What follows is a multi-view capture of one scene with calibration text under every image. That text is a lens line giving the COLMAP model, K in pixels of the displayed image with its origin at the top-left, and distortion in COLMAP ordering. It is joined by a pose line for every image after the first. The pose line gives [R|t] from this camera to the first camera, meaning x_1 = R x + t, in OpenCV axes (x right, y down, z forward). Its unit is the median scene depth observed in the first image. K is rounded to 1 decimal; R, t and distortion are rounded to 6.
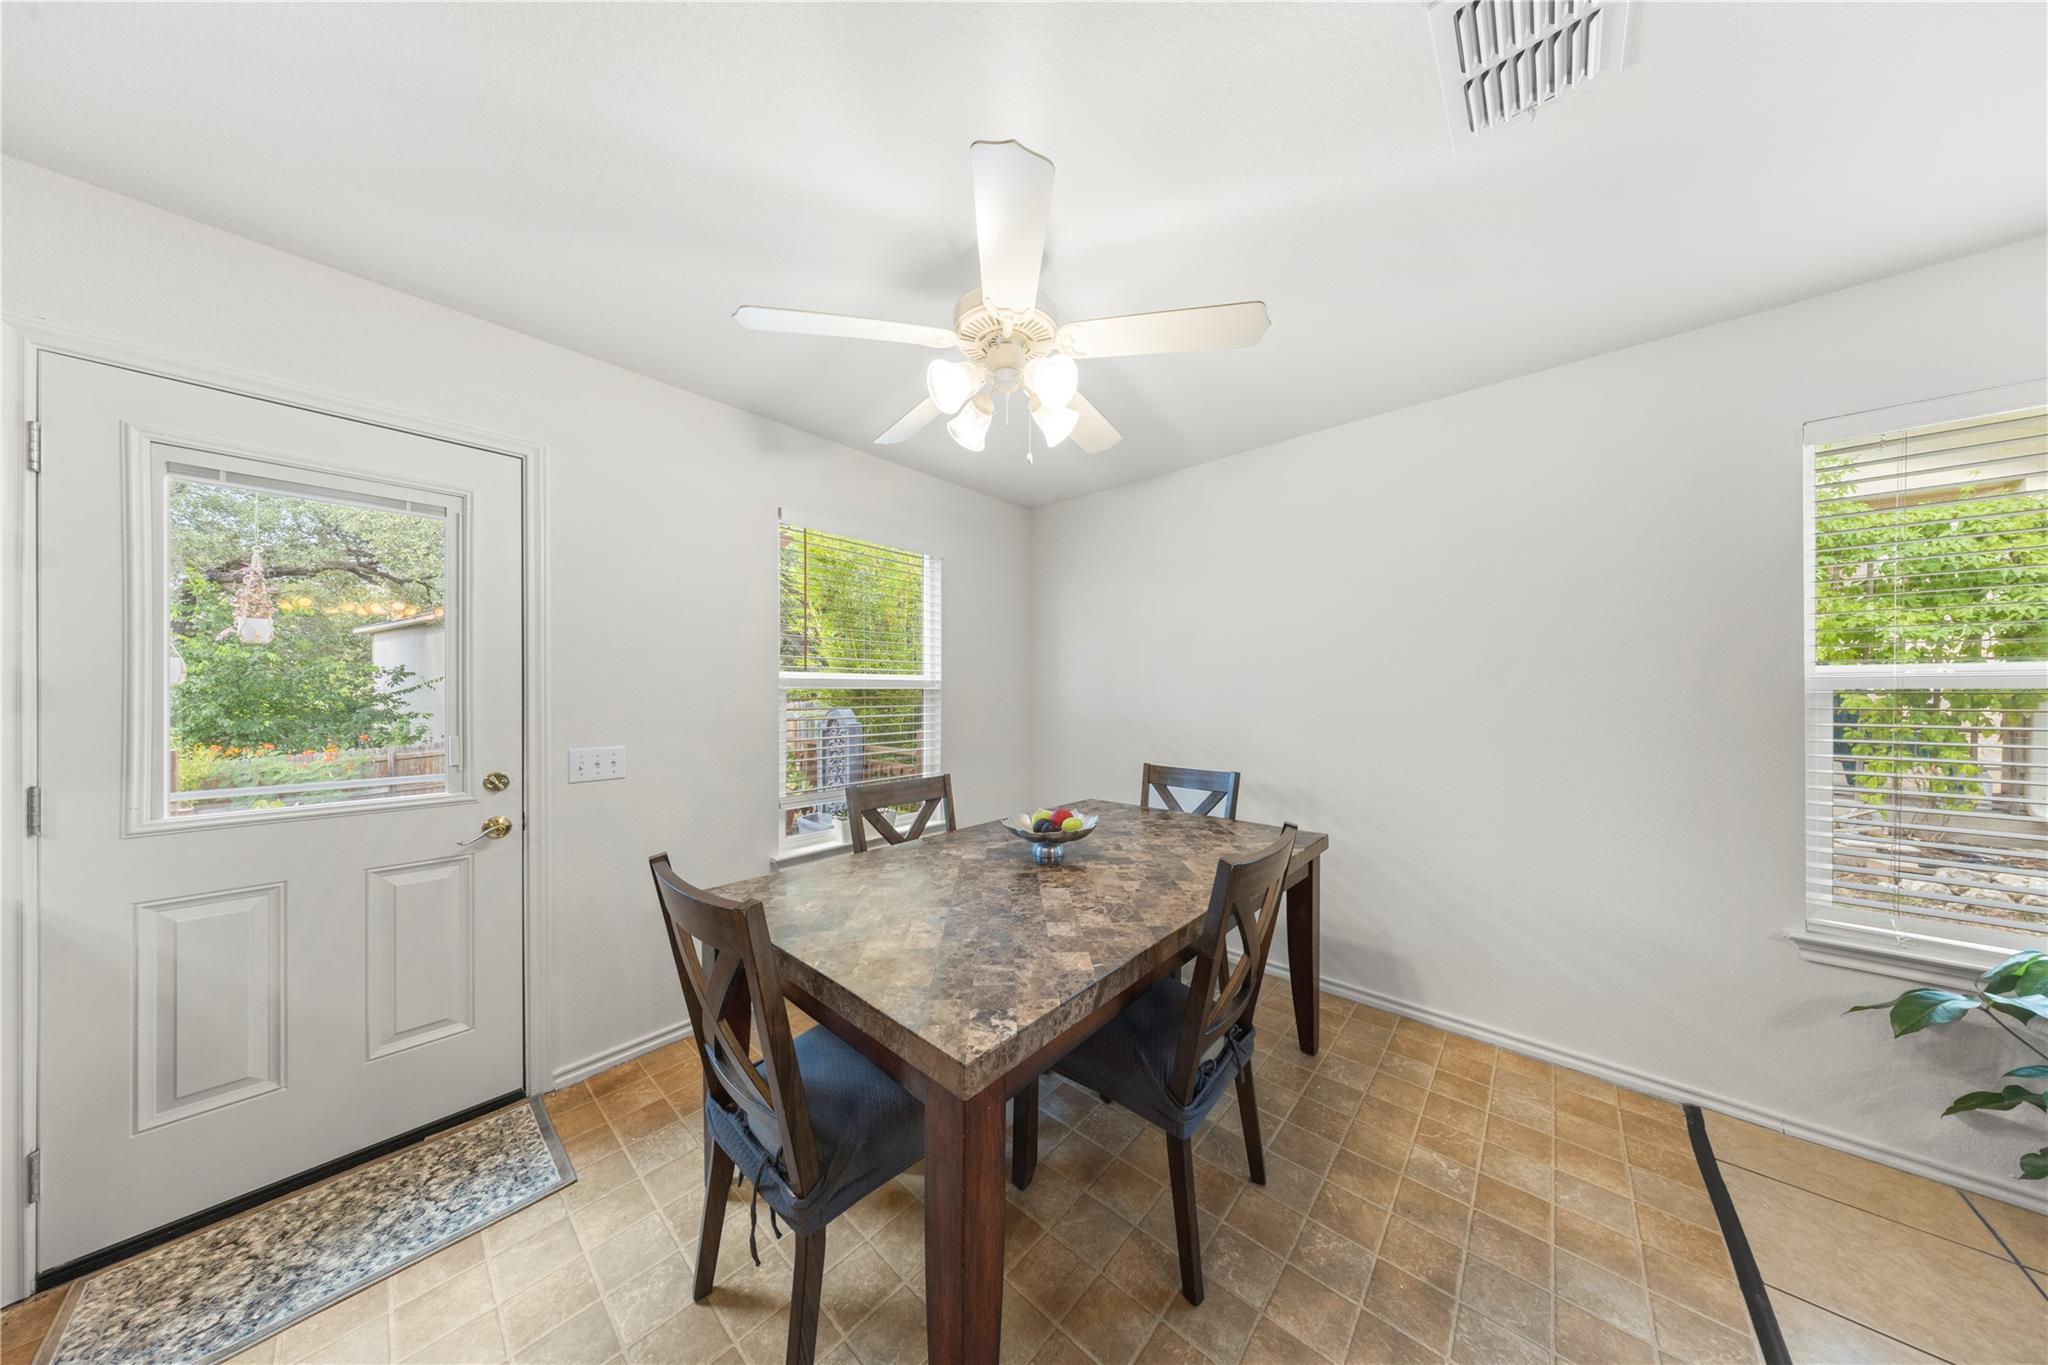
lens RADIAL K [[586.7, 0, 1030.6], [0, 586.7, 689.1], [0, 0, 1]] dist [0.005815, -0.001286]
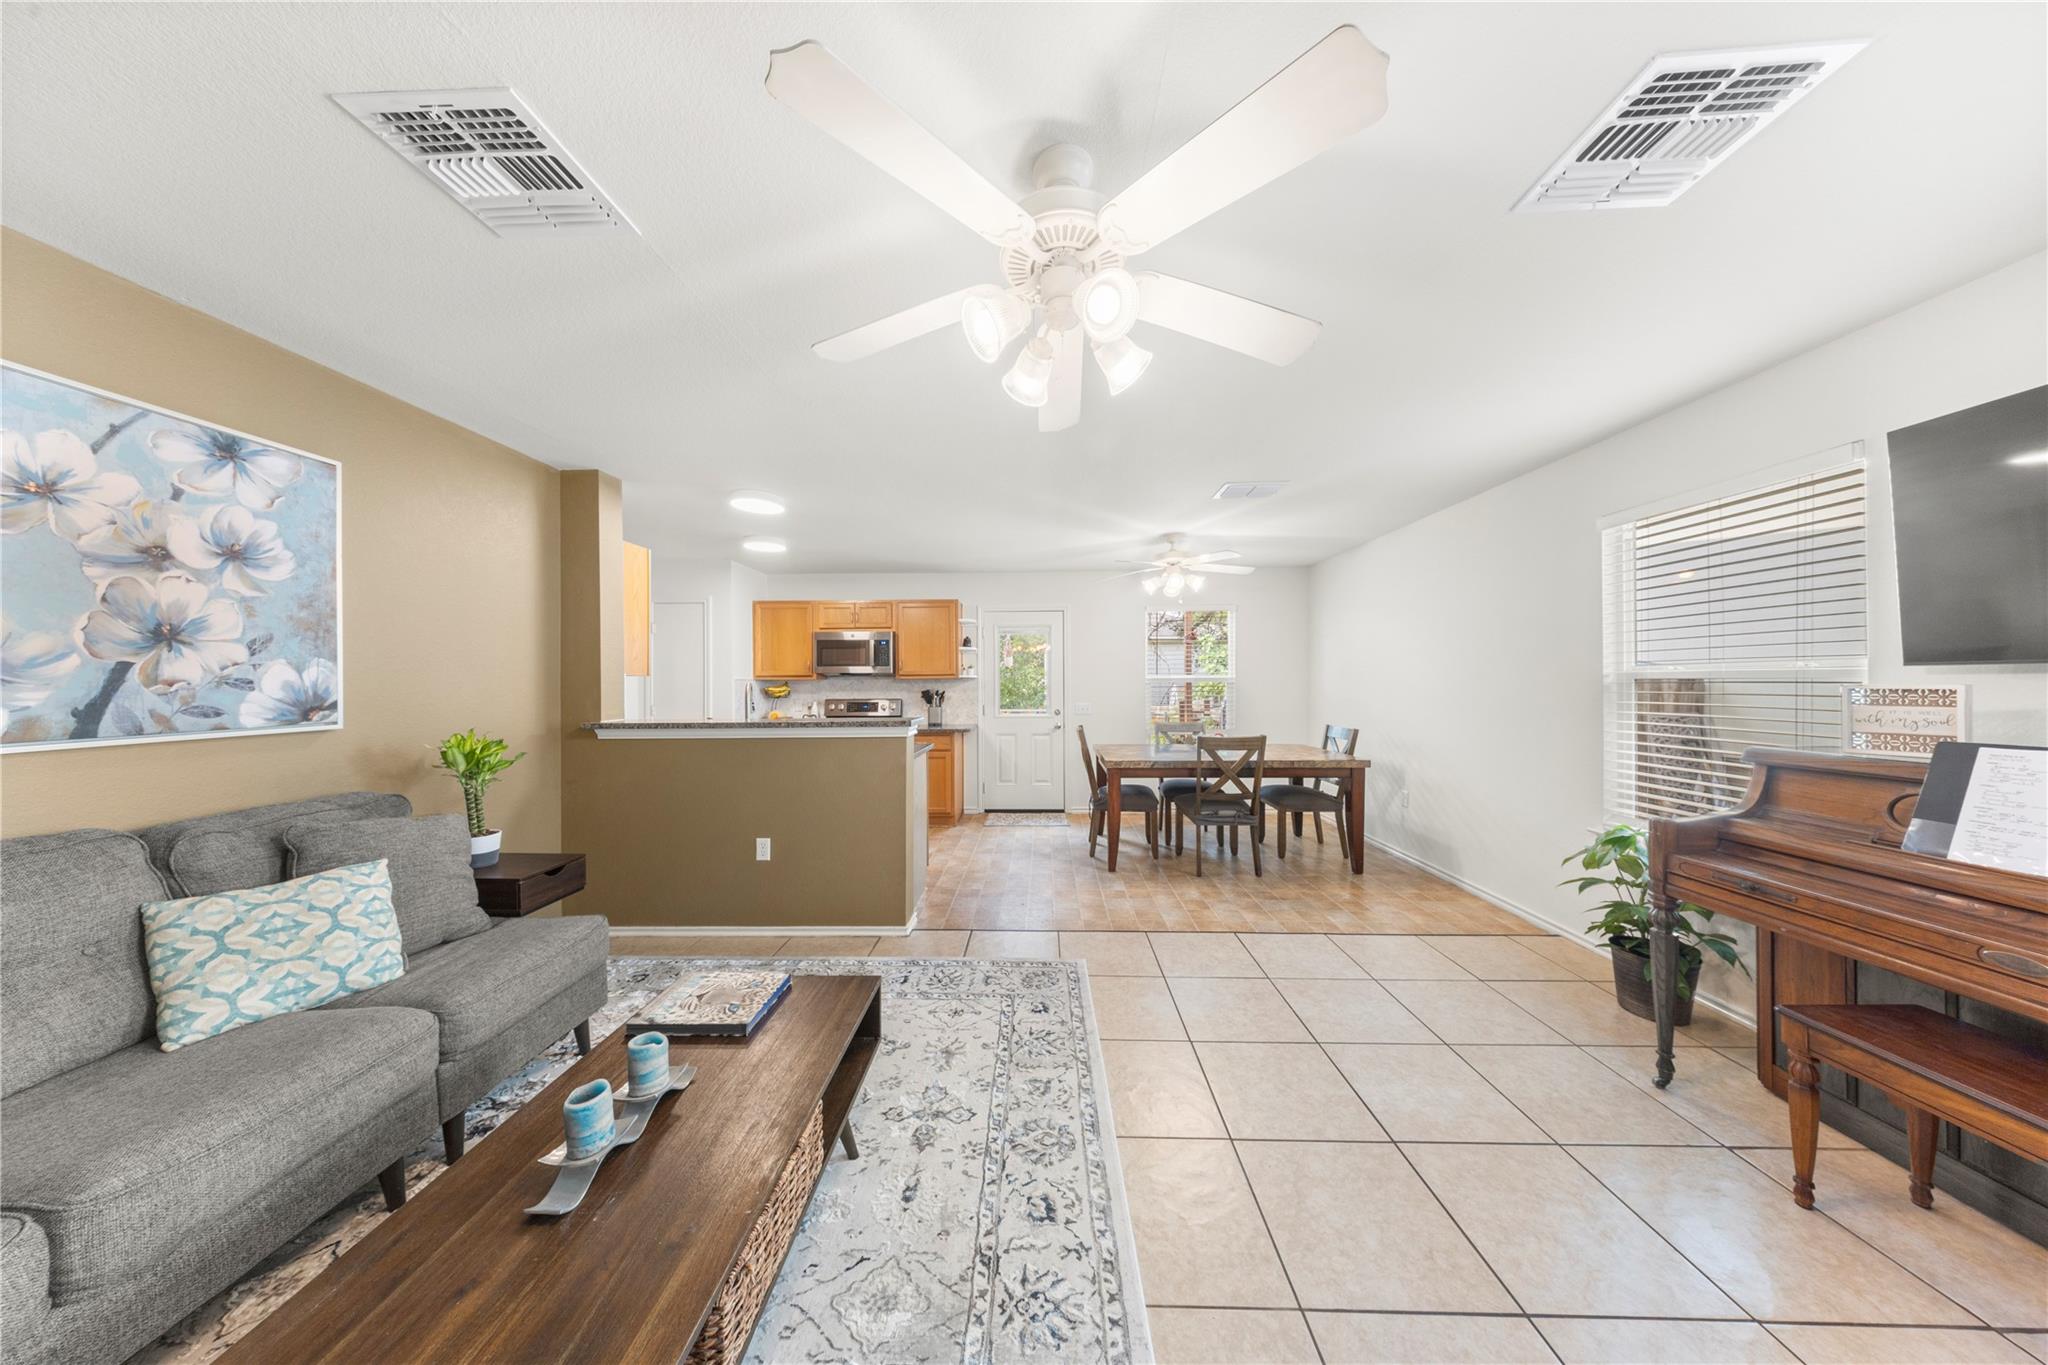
lens RADIAL K [[586.7, 0, 1029.6], [0, 586.7, 685.0], [0, 0, 1]] dist [0.005815, -0.001286]
pose [[0.643318, -0.003643, -0.765590, 1.528857], [0.008495, 0.999961, 0.002380, -0.002679], [0.765552, -0.008035, 0.643324, -1.243977]]
